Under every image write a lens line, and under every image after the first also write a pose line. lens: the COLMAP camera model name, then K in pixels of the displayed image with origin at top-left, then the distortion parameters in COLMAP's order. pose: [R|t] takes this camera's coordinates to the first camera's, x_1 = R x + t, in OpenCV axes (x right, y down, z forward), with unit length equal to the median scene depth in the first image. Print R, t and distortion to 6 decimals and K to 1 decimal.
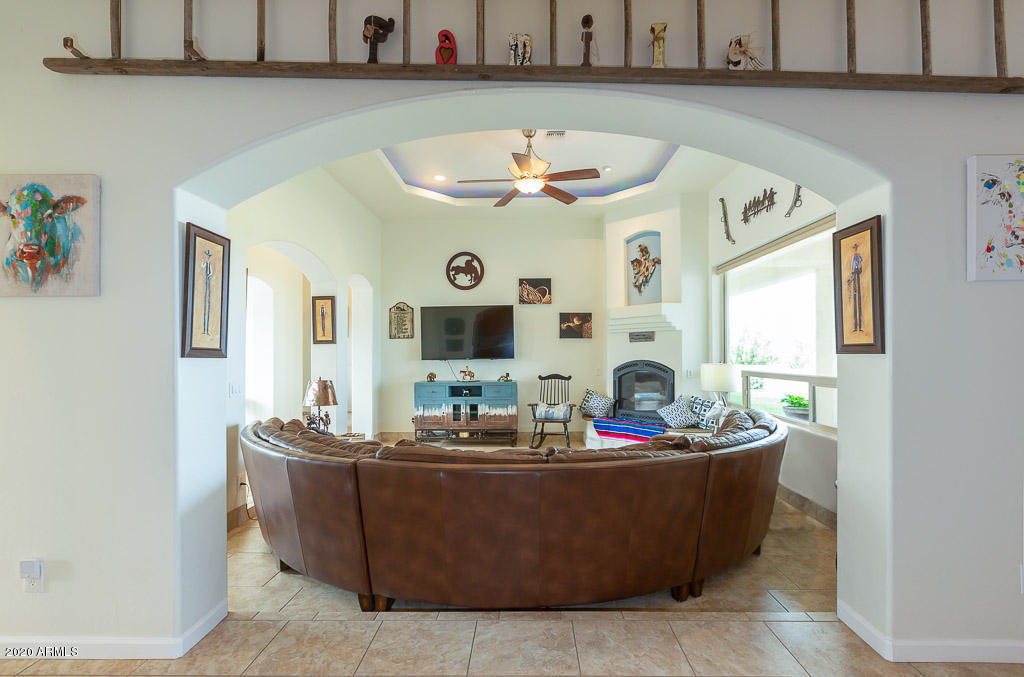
lens RADIAL K [[453.4, 0, 519.7], [0, 453.4, 352.1], [0, 0, 1]] dist [-0.004414, -0.000074]
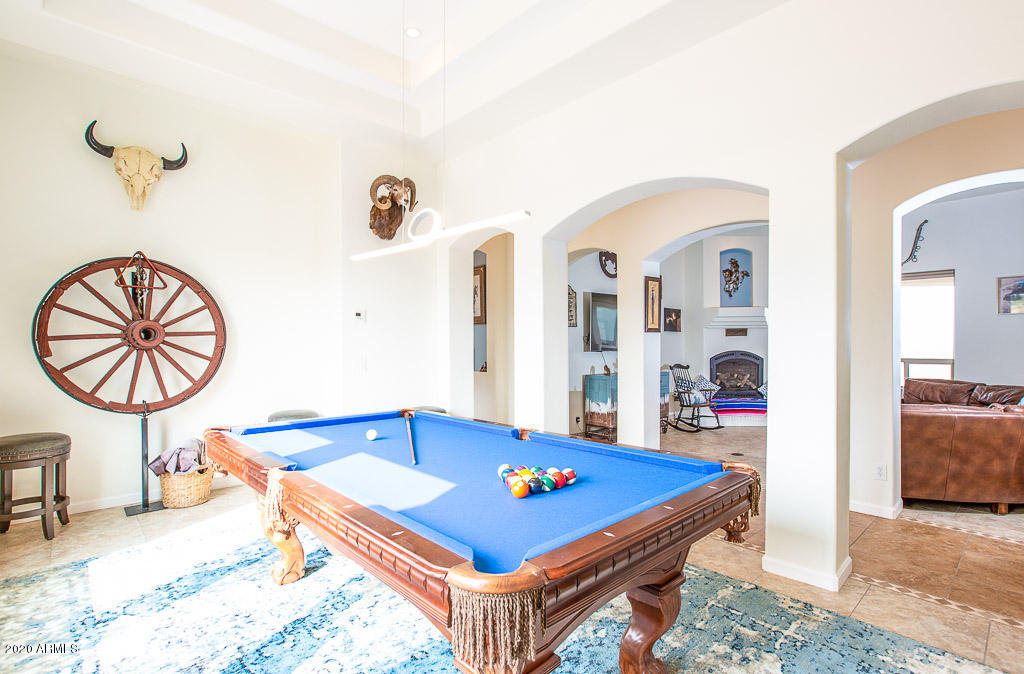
lens RADIAL K [[489.9, 0, 533.5], [0, 489.9, 347.6], [0, 0, 1]] dist [-0.014397, 0.001066]
pose [[0.708777, 0.001902, 0.705430, -1.031467], [-0.005893, 0.999977, 0.003224, 0.007475], [-0.705408, -0.006442, 0.708772, 0.412858]]
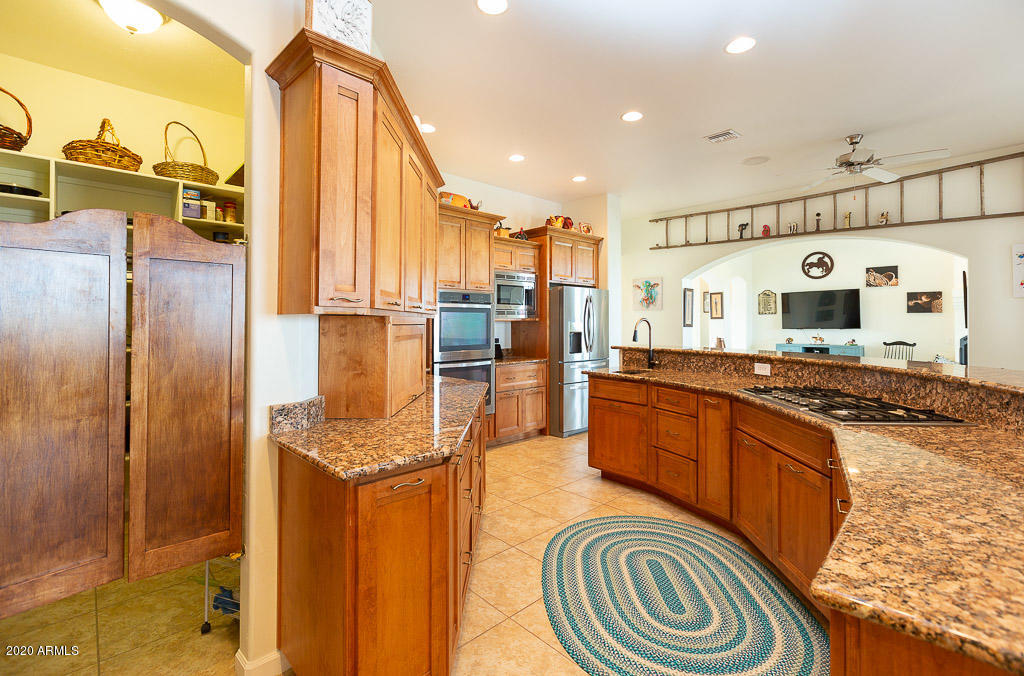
lens RADIAL K [[453.4, 0, 509.4], [0, 453.4, 318.0], [0, 0, 1]] dist [-0.004414, -0.000074]
pose [[0.691037, -0.003860, -0.722809, 0.245758], [0.000927, 0.999990, -0.004454, -0.012712], [0.722819, 0.002408, 0.691033, -0.690387]]
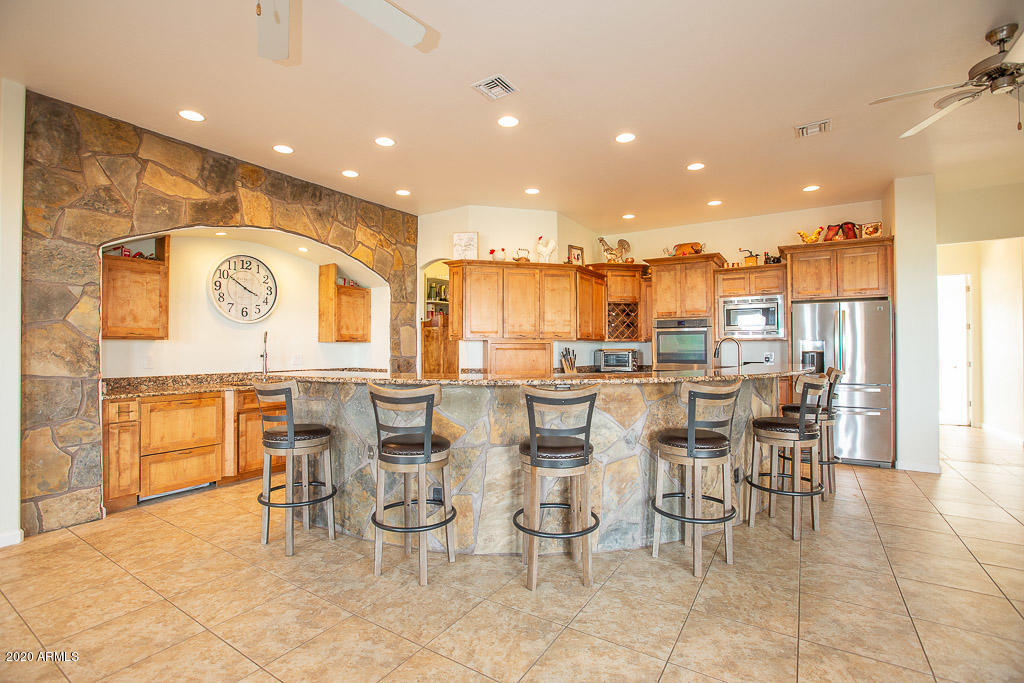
lens RADIAL K [[453.4, 0, 510.9], [0, 453.4, 343.1], [0, 0, 1]] dist [-0.004414, -0.000074]
pose [[-0.541369, 0.004732, -0.840772, 0.651714], [0.005663, 0.999982, 0.001982, -0.010488], [0.840766, -0.003689, -0.541386, -0.069806]]
